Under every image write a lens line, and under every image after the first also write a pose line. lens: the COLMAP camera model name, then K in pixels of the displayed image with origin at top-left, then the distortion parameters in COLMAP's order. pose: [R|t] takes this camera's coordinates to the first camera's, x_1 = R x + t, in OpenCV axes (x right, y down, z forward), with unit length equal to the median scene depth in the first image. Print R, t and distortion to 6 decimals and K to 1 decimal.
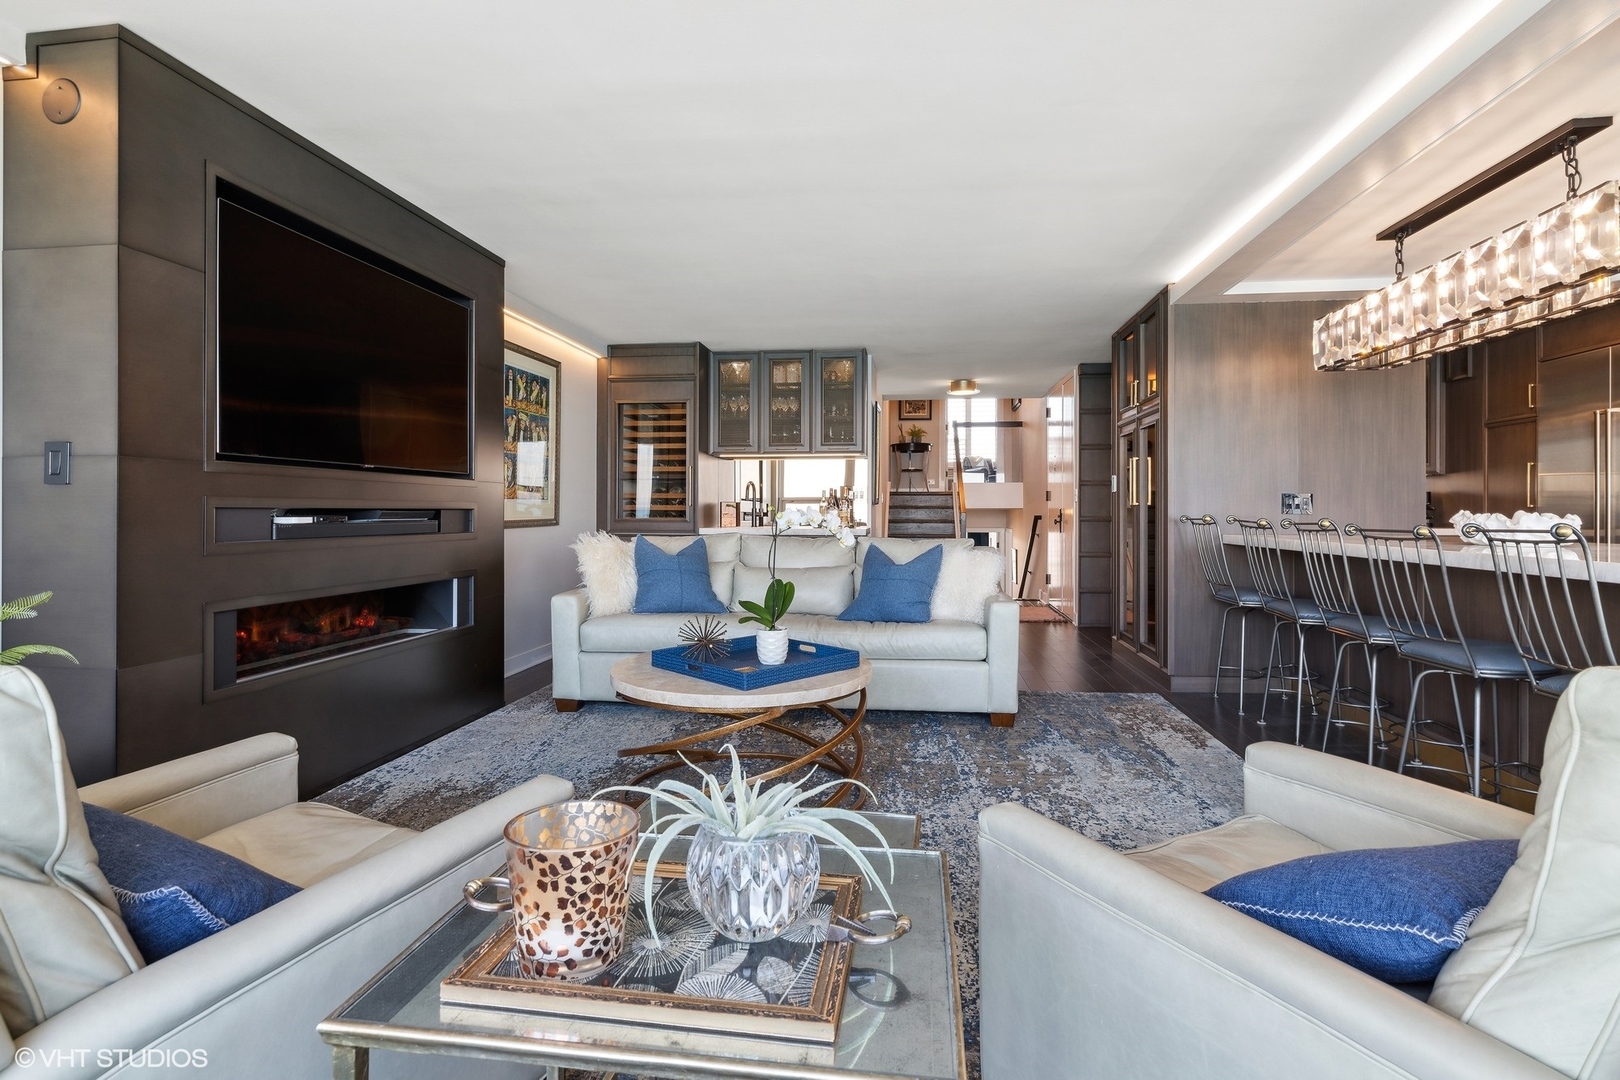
lens RADIAL K [[808.7, 0, 809.3], [0, 808.7, 512.8], [0, 0, 1]] dist [0.000440, -0.000598]
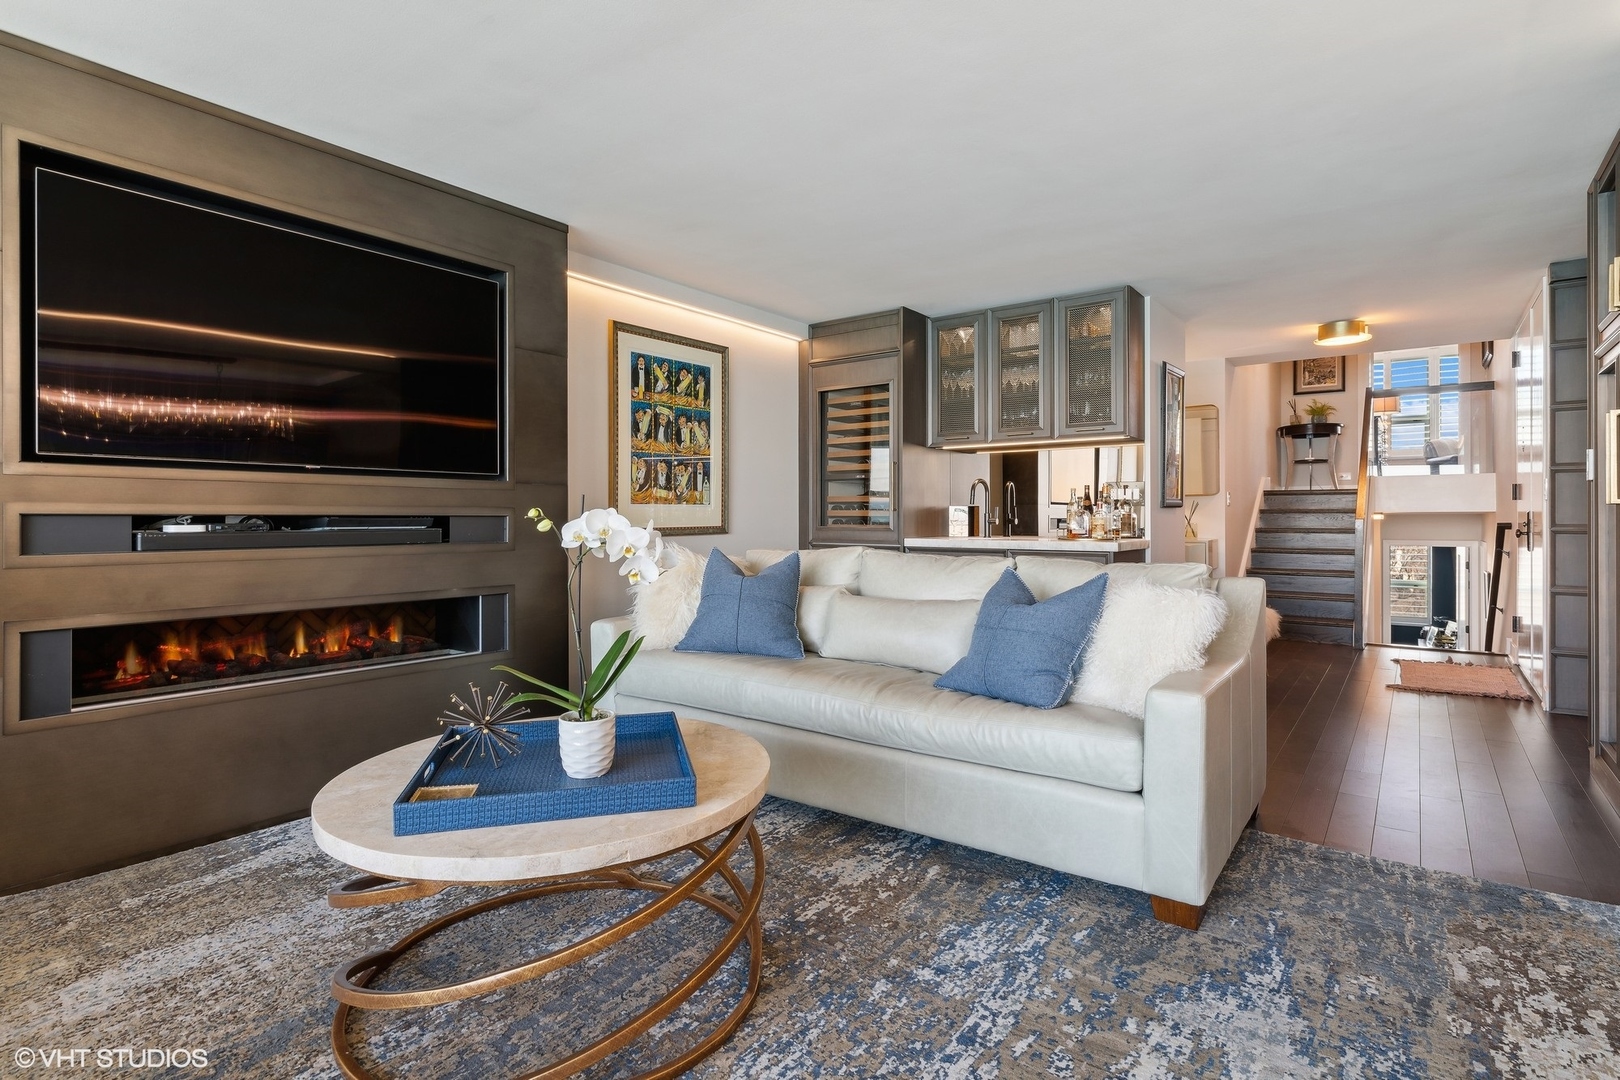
lens RADIAL K [[799.0, 0, 814.2], [0, 799.0, 521.9], [0, 0, 1]] dist [0.000751, -0.000277]
pose [[0.868108, 0.001332, -0.496374, 0.253337], [0.000728, 0.999992, 0.003957, -0.001038], [0.496375, -0.003797, 0.868100, 0.372176]]
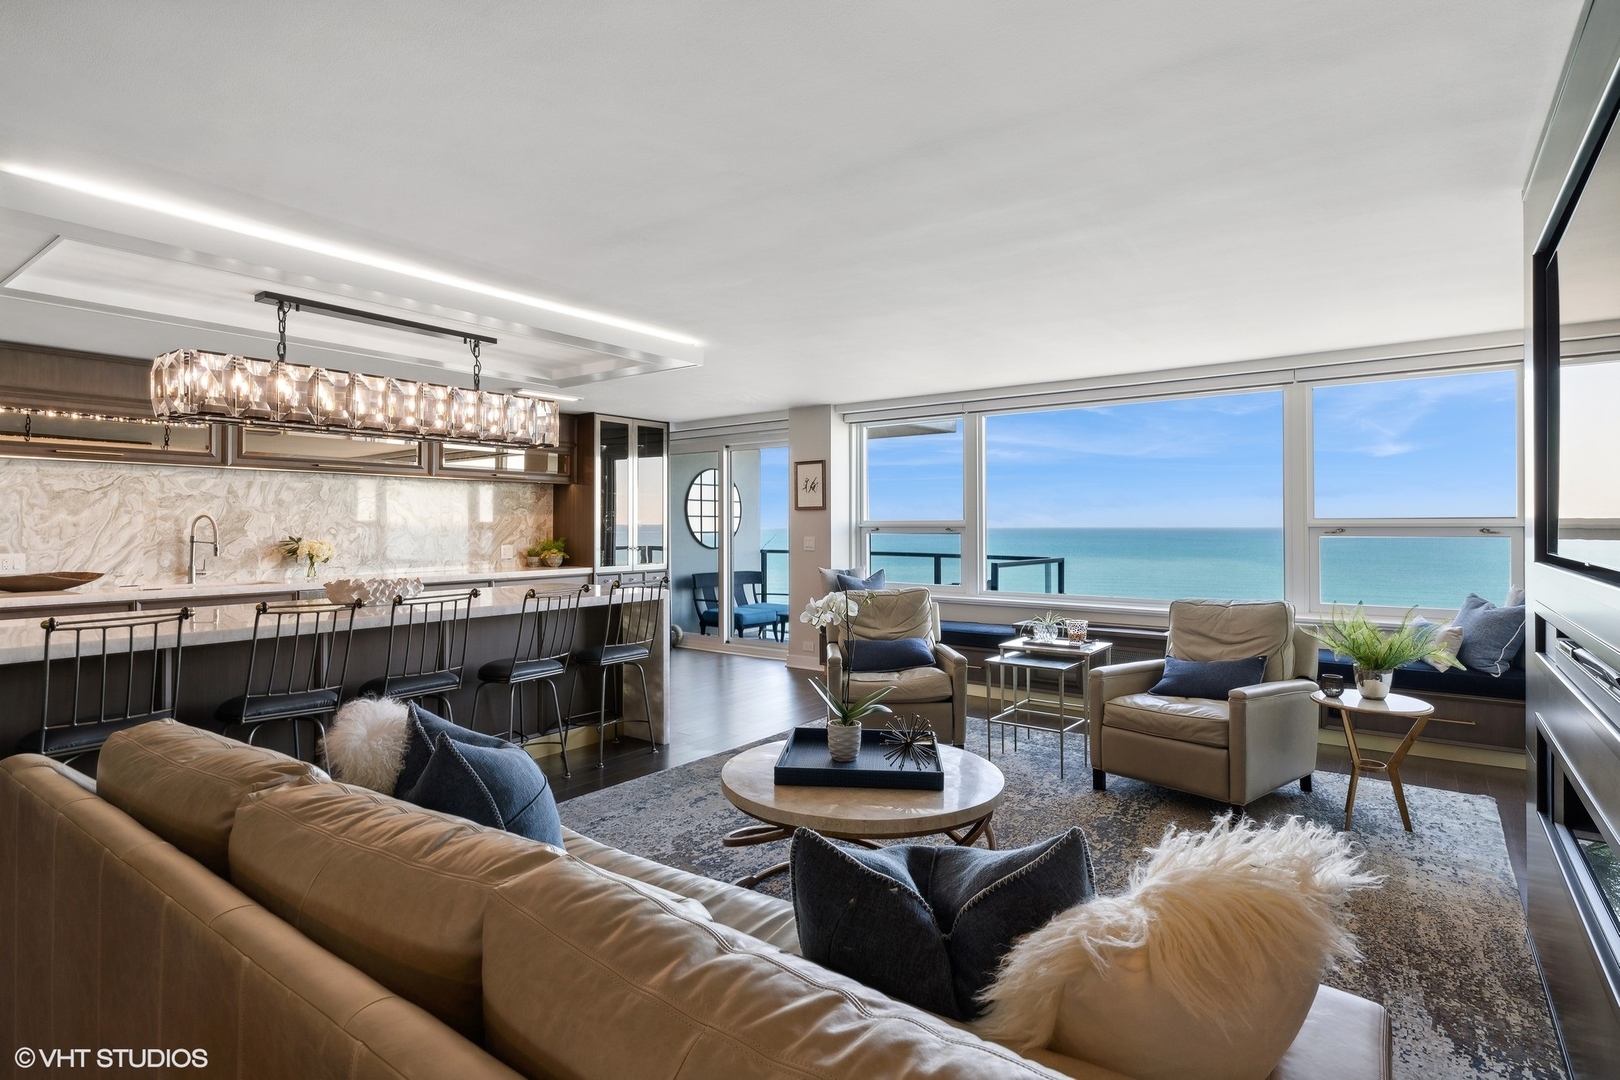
lens RADIAL K [[797.9, 0, 819.2], [0, 797.9, 516.3], [0, 0, 1]] dist [-0.000899, 0.000308]
pose [[-0.873710, 0.005039, 0.486421, -0.256749], [-0.000164, 0.999943, -0.010654, -0.060082], [-0.486447, -0.009388, -0.873659, 1.224987]]
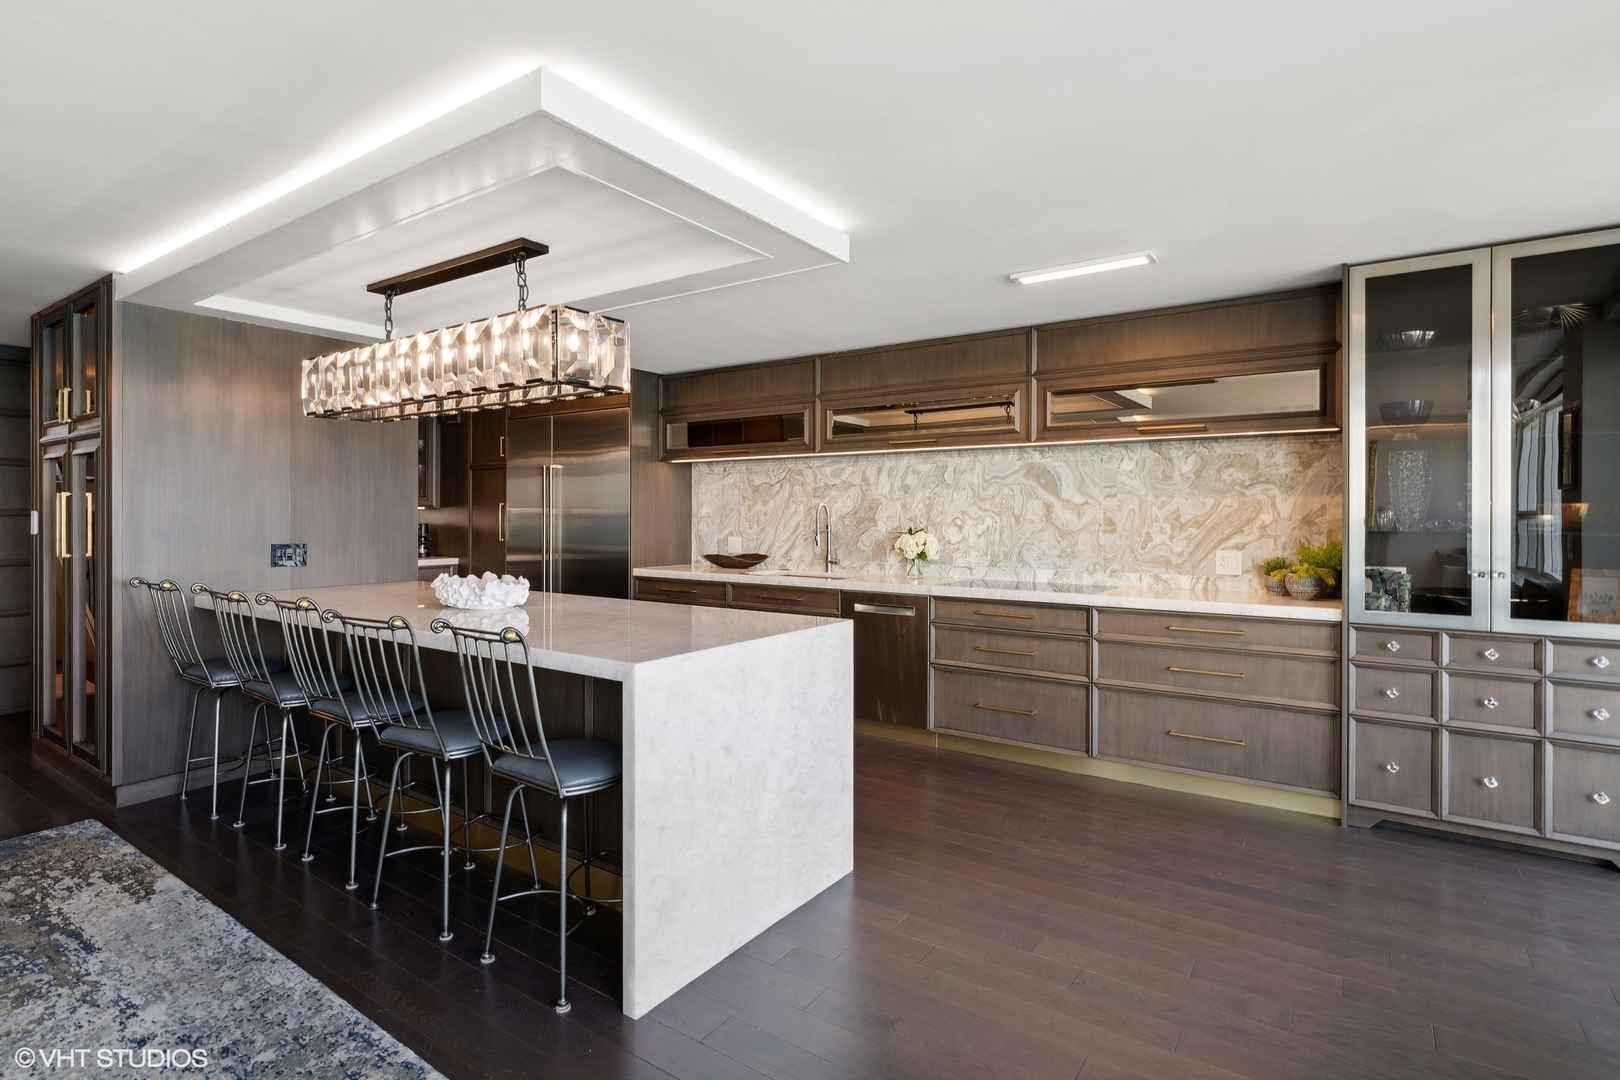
lens RADIAL K [[797.9, 0, 819.2], [0, 797.9, 516.3], [0, 0, 1]] dist [-0.000899, 0.000308]
pose [[0.454416, -0.000754, 0.890789, 0.081473], [-0.002138, 0.999996, 0.001937, -0.058491], [-0.890787, -0.002784, 0.454412, 0.071910]]
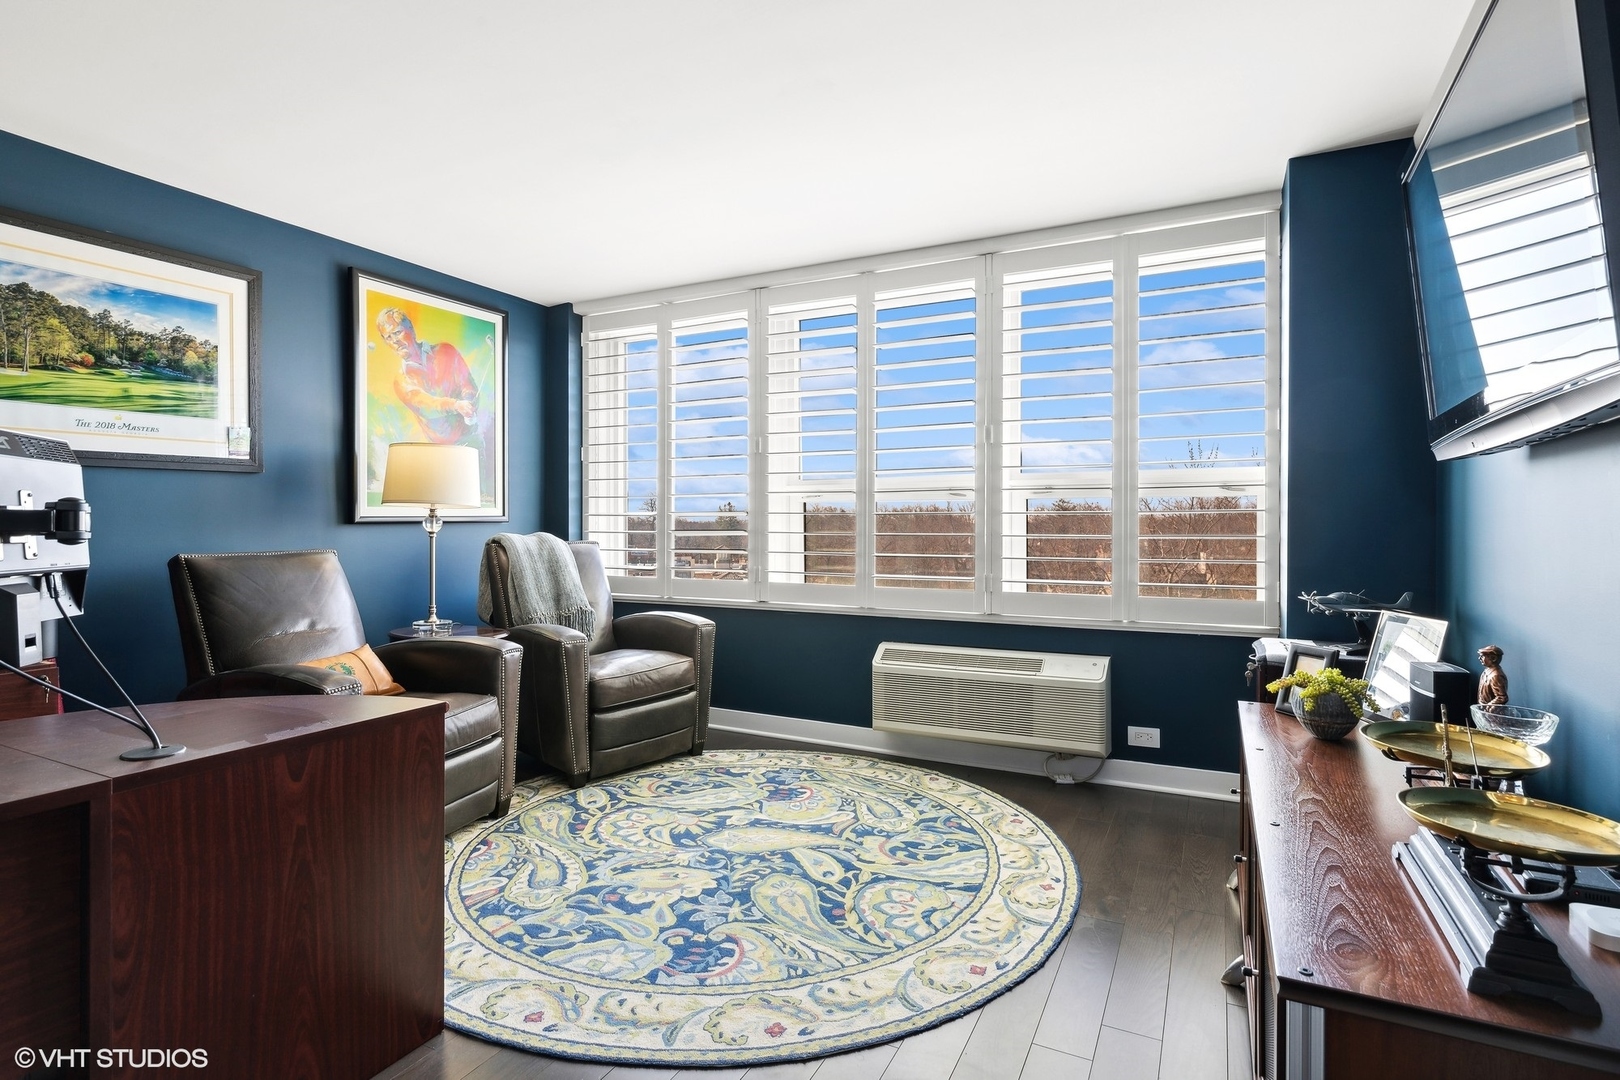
lens RADIAL K [[808.7, 0, 809.3], [0, 808.7, 512.8], [0, 0, 1]] dist [0.000440, -0.000598]
pose [[0.943765, 0.032937, -0.328974, 0.555144], [-0.033333, 0.999434, 0.004438, 0.258536], [0.328934, 0.006777, 0.944329, 2.851585]]
